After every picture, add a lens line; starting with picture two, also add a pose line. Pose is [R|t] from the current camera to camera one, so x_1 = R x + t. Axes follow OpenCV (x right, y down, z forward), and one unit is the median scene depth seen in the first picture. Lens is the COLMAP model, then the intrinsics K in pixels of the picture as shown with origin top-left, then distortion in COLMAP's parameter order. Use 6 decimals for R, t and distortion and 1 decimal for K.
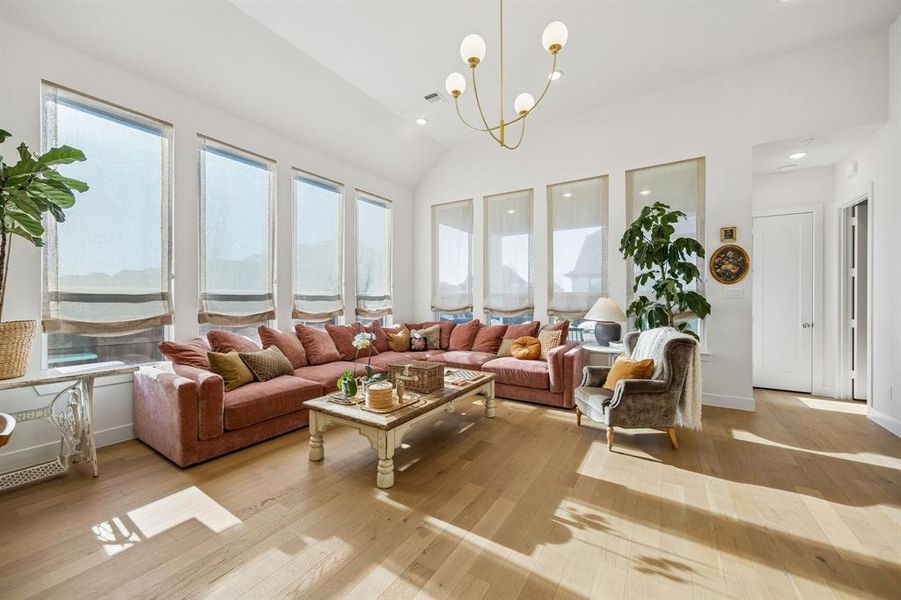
lens RADIAL K [[344.2, 0, 449.9], [0, 344.2, 301.2], [0, 0, 1]] dist [-0.002092, -0.000146]
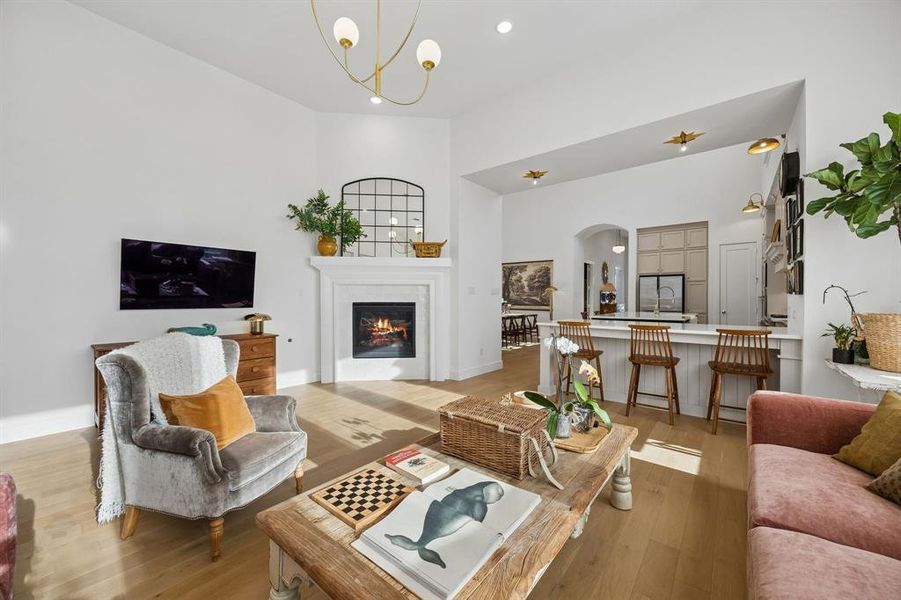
lens RADIAL K [[344.2, 0, 455.3], [0, 344.2, 296.8], [0, 0, 1]] dist [-0.002092, -0.000146]
pose [[-0.994590, -0.004612, 0.103776, -0.073311], [-0.003920, 0.999969, 0.006874, 0.003153], [-0.103805, 0.006430, -0.994577, 1.155641]]
